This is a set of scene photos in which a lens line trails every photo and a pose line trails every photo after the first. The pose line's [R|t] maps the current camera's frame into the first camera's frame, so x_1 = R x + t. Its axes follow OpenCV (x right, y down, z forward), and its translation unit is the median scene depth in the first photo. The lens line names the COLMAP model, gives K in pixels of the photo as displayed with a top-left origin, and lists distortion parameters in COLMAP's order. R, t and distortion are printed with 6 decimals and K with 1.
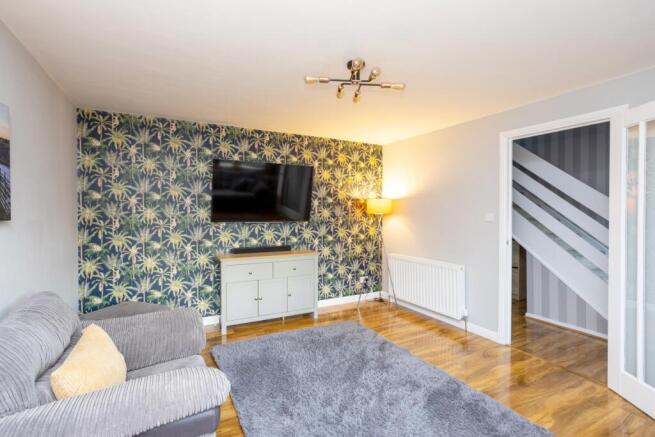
lens RADIAL K [[323.4, 0, 328.6], [0, 323.4, 211.9], [0, 0, 1]] dist [0.000702, 0.000197]
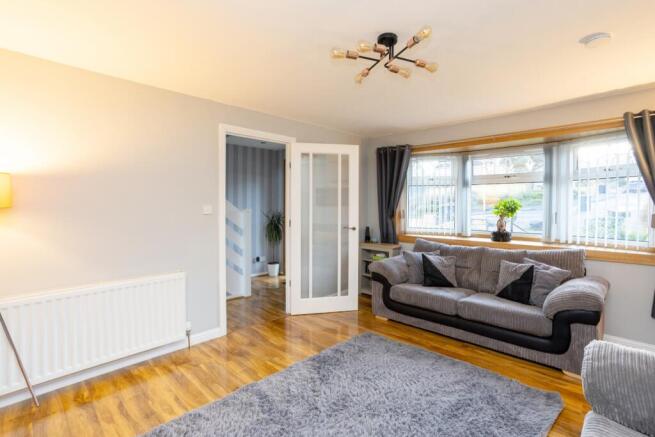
lens RADIAL K [[313.1, 0, 328.5], [0, 313.1, 209.3], [0, 0, 1]] dist [0.000755, 0.000479]
pose [[-0.298367, -0.018629, 0.954269, -0.449721], [0.002313, 0.999792, 0.020241, -0.002134], [-0.954448, 0.008246, -0.298262, 0.908605]]
